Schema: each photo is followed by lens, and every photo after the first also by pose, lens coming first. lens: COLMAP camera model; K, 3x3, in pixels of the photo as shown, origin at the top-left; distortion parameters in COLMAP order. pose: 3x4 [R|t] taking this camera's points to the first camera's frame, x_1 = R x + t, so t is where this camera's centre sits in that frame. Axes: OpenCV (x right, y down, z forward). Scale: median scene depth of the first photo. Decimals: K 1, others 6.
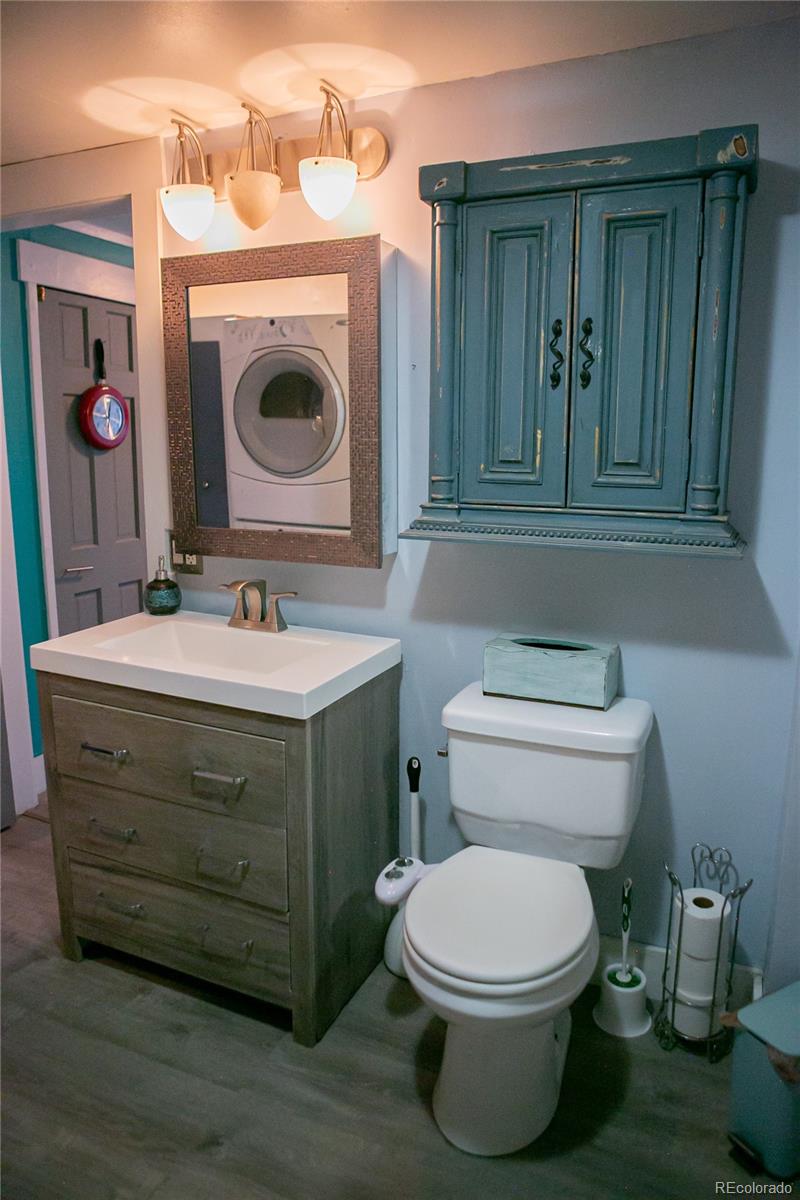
lens RADIAL K [[818.0, 0, 400.0], [0, 818.0, 601.2], [0, 0, 1]] dist [-0.102990, 0.067515]
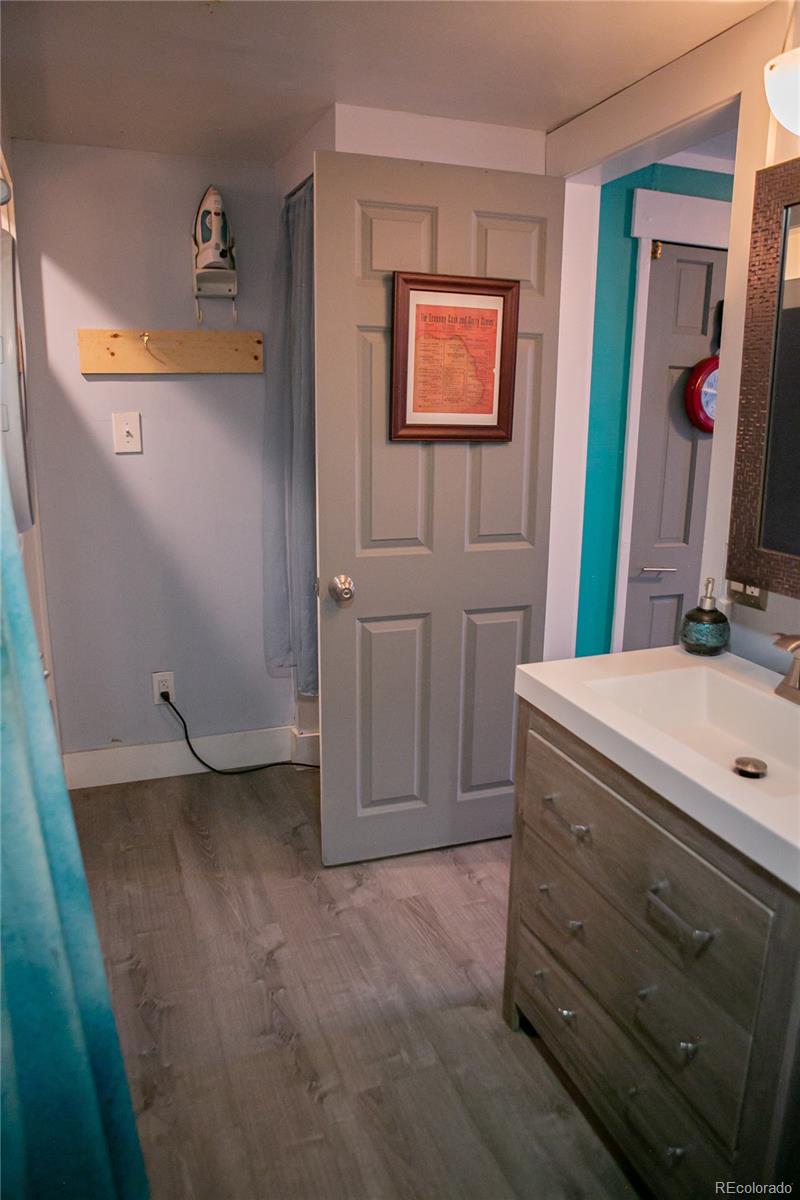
lens RADIAL K [[818.0, 0, 417.5], [0, 818.0, 599.7], [0, 0, 1]] dist [-0.102990, 0.067515]
pose [[0.703050, 0.168448, -0.690903, 0.037703], [-0.151887, 0.984691, 0.085518, -0.059390], [0.694731, 0.044815, 0.717872, 0.268121]]
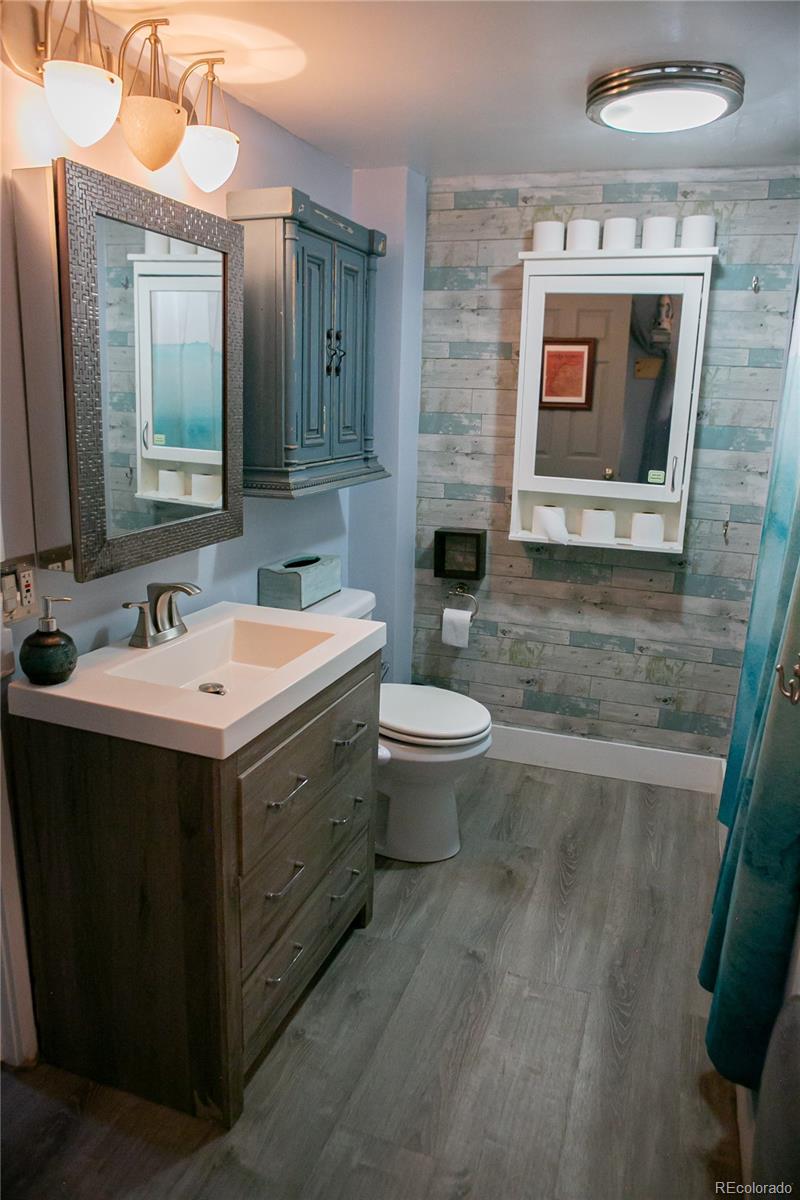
lens RADIAL K [[818.0, 0, 402.5], [0, 818.0, 599.9], [0, 0, 1]] dist [-0.102990, 0.067515]
pose [[-0.065672, -0.250443, 0.965902, -0.968652], [0.168948, 0.951225, 0.258124, -0.176601], [-0.983435, 0.180138, -0.020157, 0.725590]]
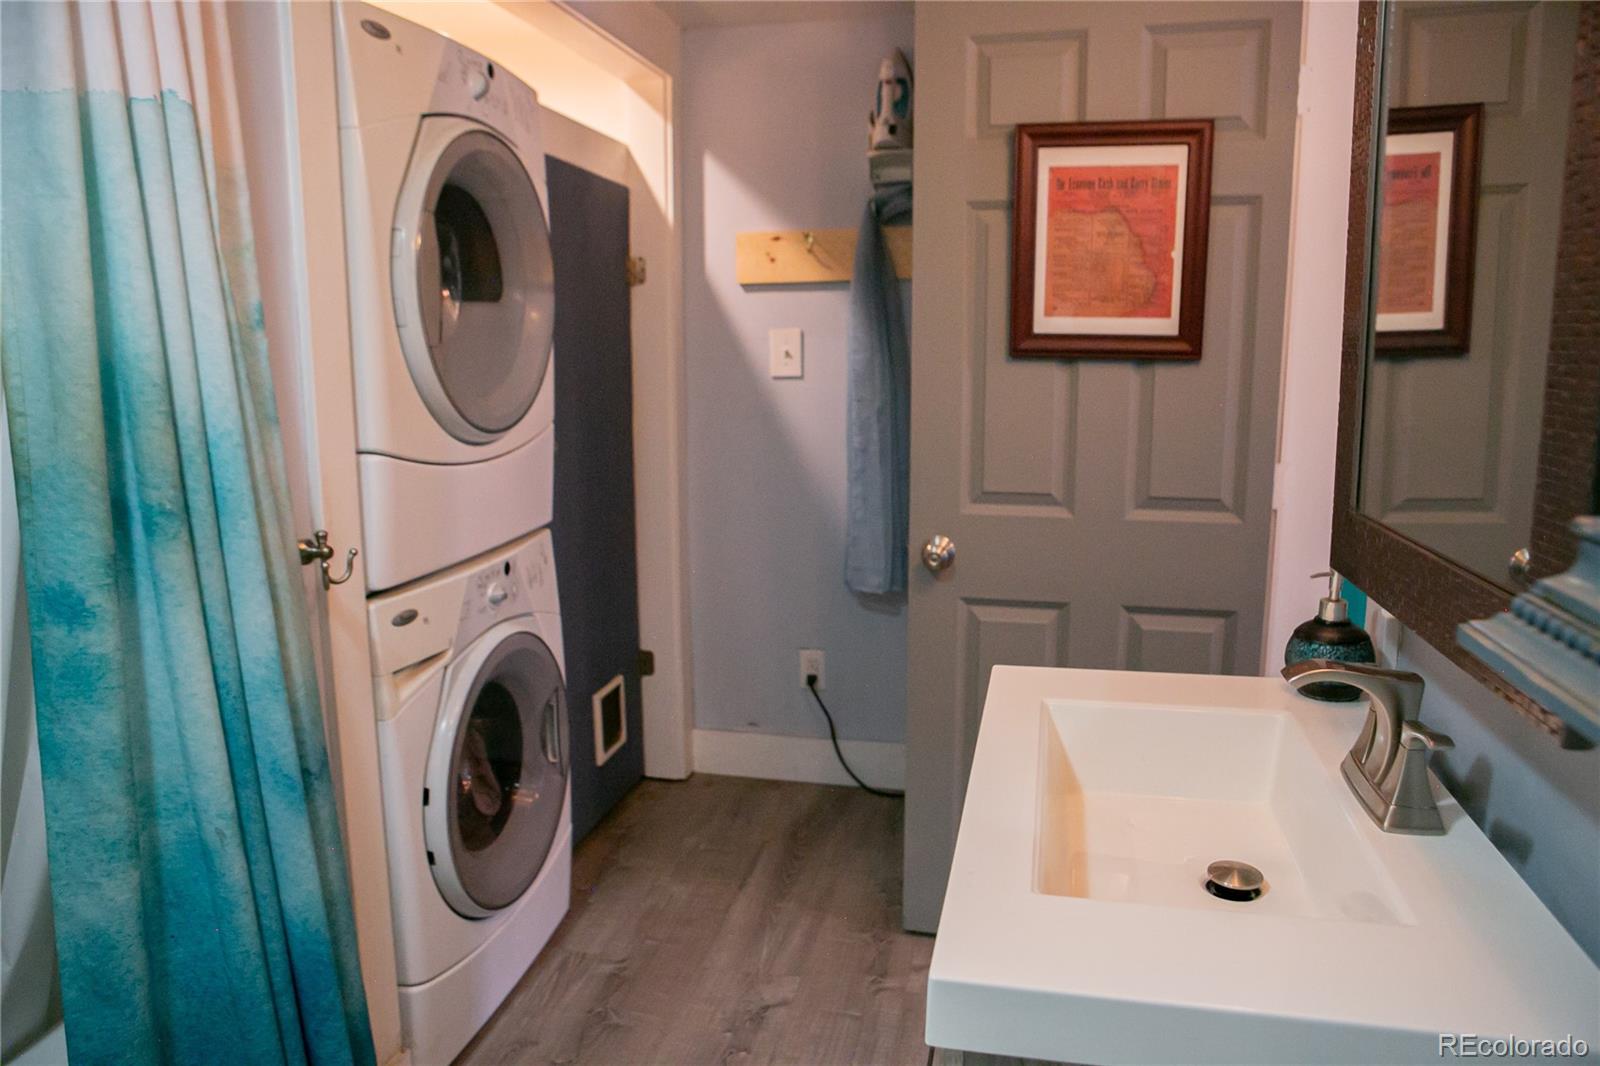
lens RADIAL K [[1090.6, 0, 809.9], [0, 1090.6, 539.4], [0, 0, 1]] dist [-0.102990, 0.067515]
pose [[0.199427, 0.166599, -0.965647, 0.210917], [-0.194860, 0.972504, 0.127539, -0.090127], [0.960343, 0.162732, 0.226407, 0.585421]]
